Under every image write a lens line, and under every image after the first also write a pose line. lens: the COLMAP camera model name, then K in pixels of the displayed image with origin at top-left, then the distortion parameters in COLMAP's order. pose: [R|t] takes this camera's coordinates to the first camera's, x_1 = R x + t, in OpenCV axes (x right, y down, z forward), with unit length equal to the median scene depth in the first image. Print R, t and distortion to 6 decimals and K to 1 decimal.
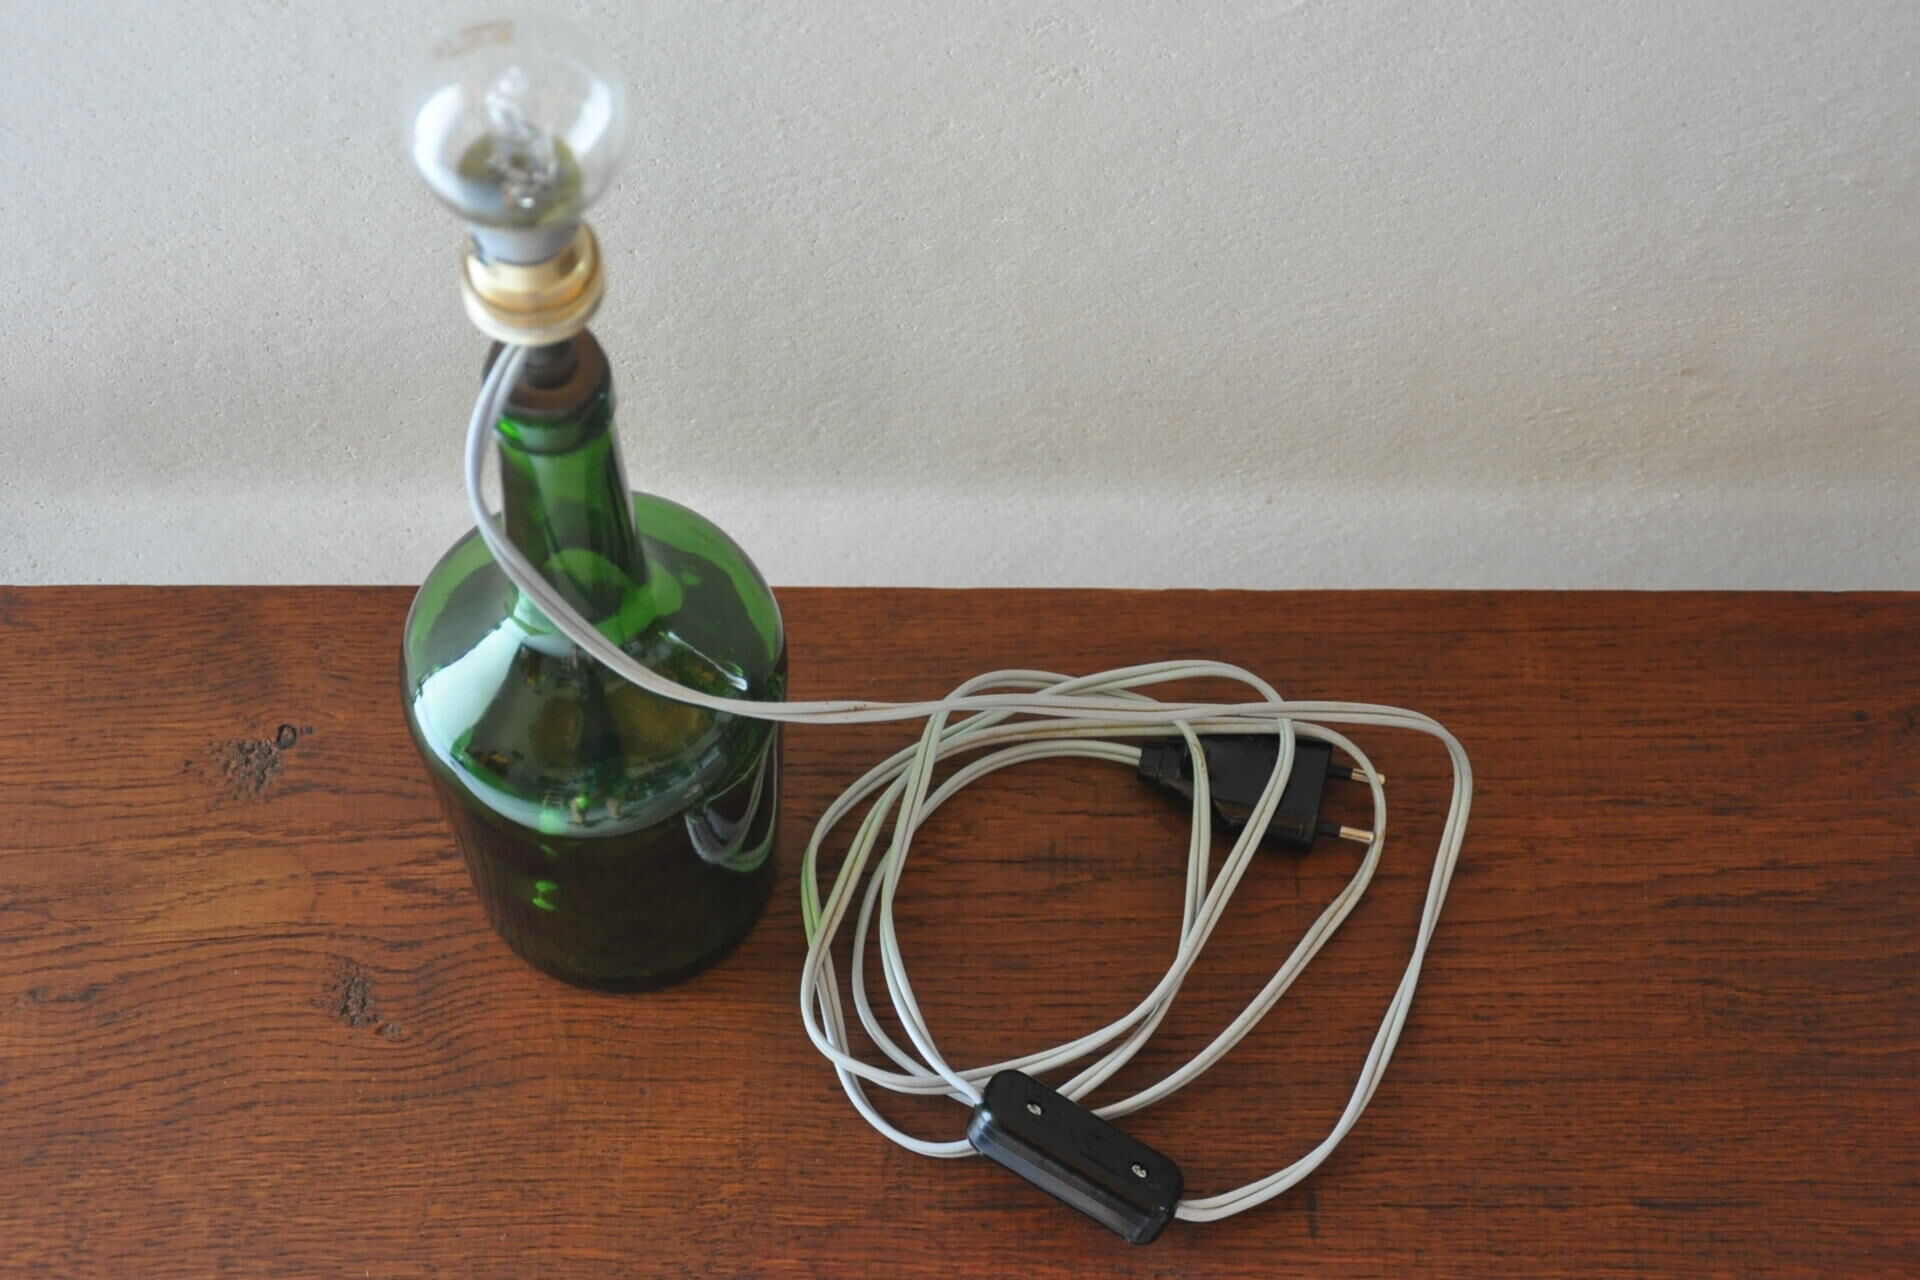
lens RADIAL K [[3745.6, 0, 929.6], [0, 3745.6, 619.8], [0, 0, 1]] dist [0.226397, 0.000000]
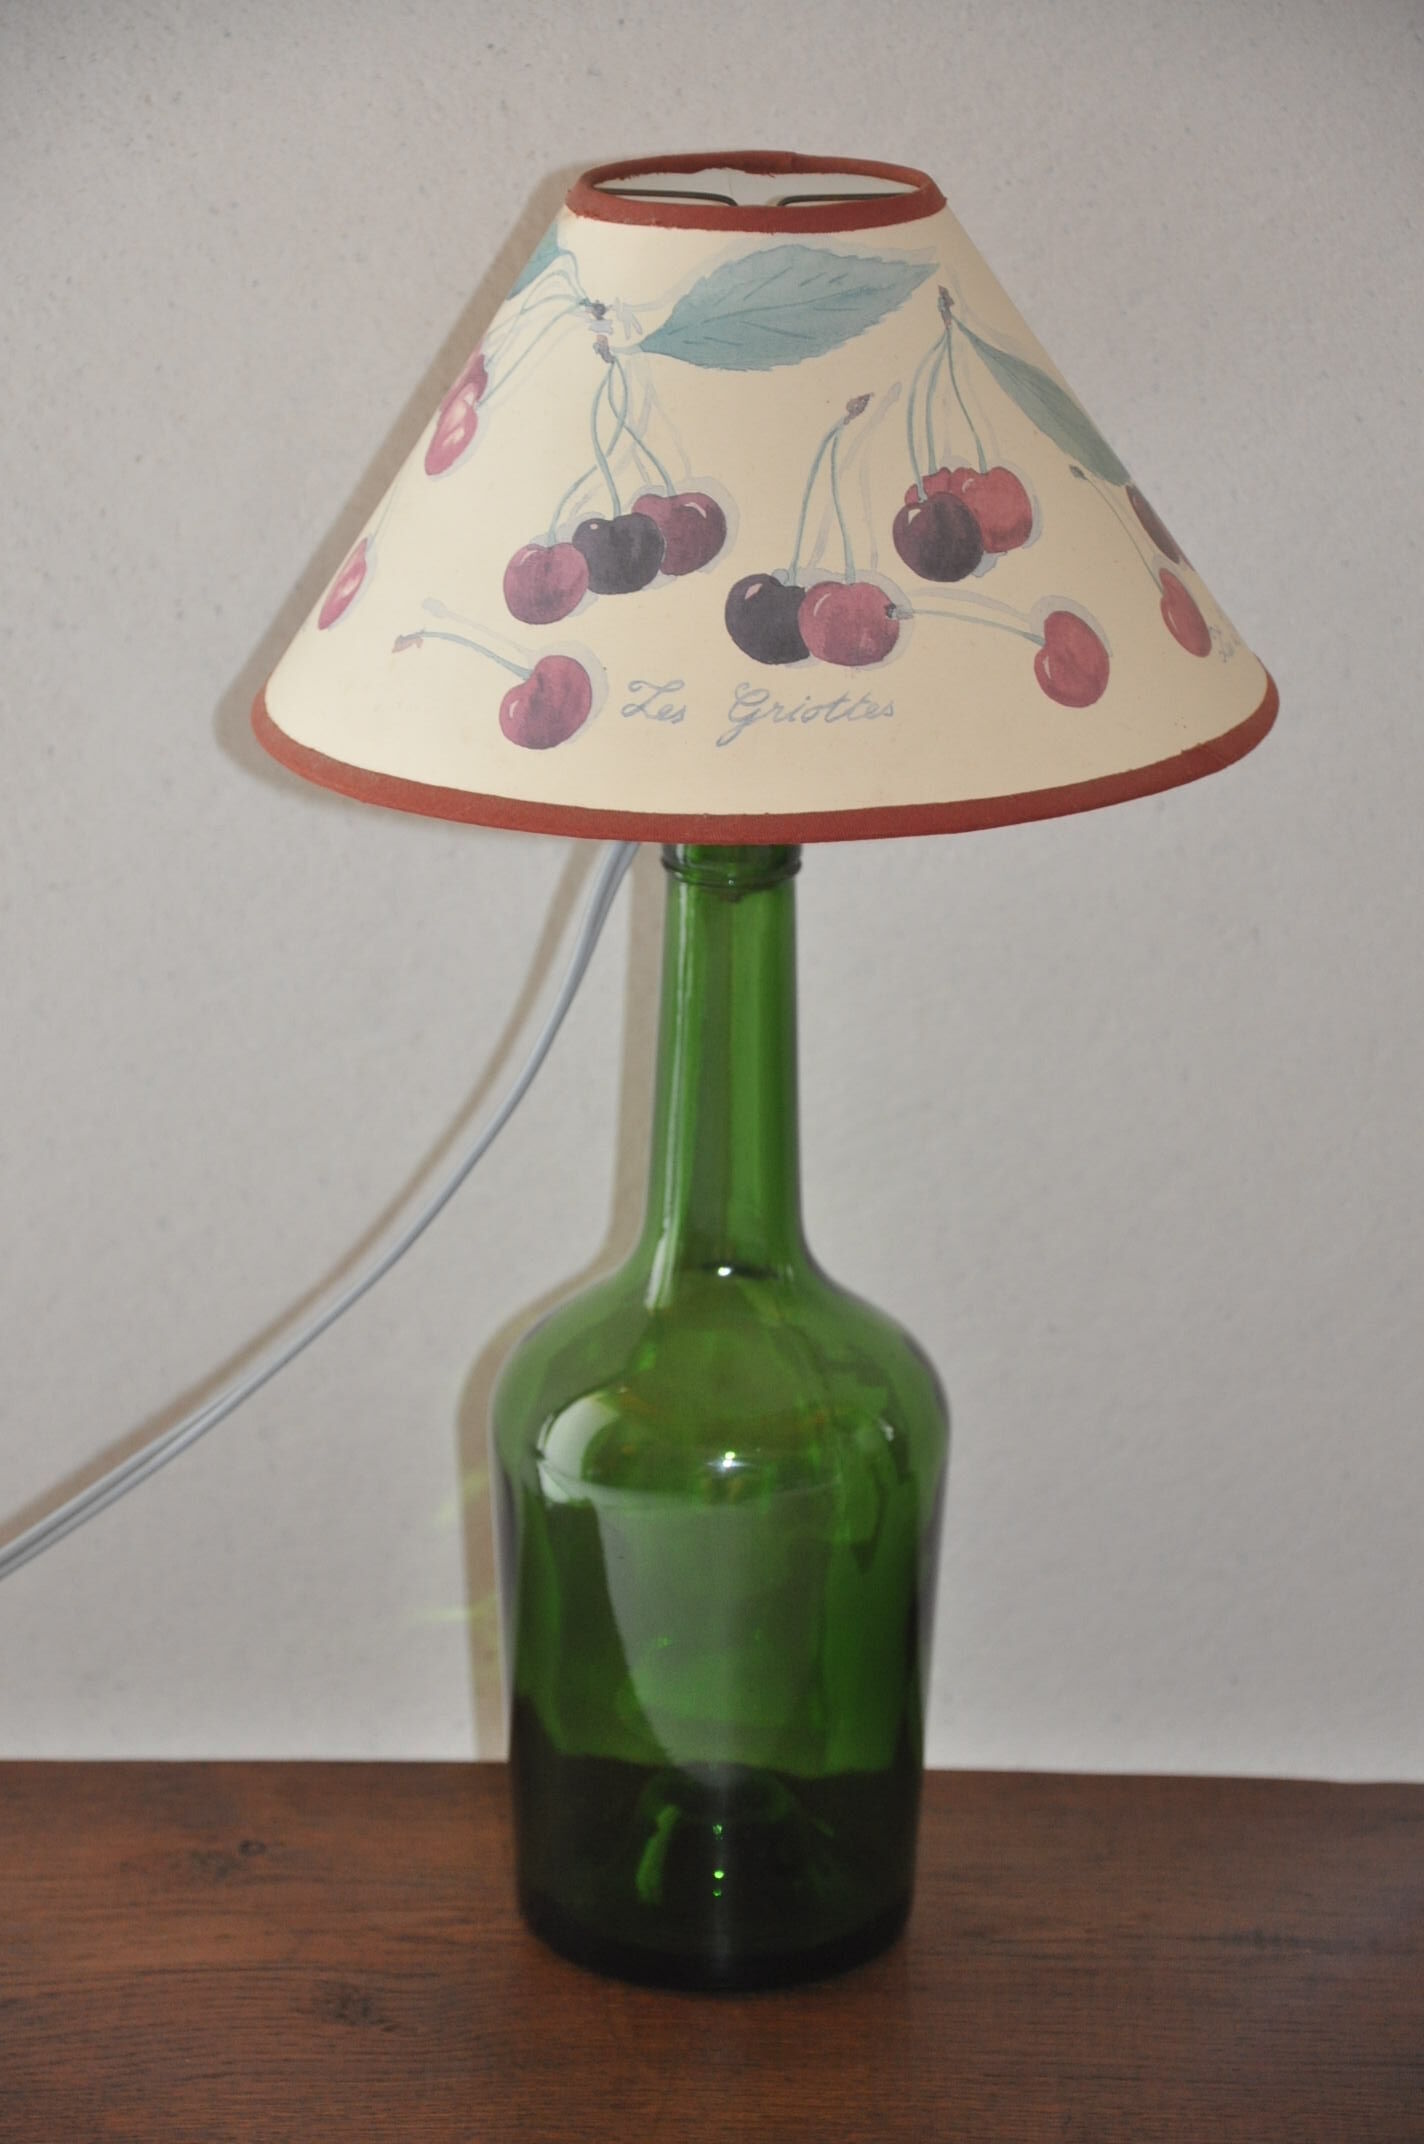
lens RADIAL K [[7459.1, 0, 661.6], [0, 7459.1, 1068.9], [0, 0, 1]] dist [0.936135, 0.000000]
pose [[0.999847, 0.017143, 0.003424, -0.099040], [-0.010249, 0.733526, -0.679584, 1.002697], [-0.014162, 0.679445, 0.733590, -0.251926]]
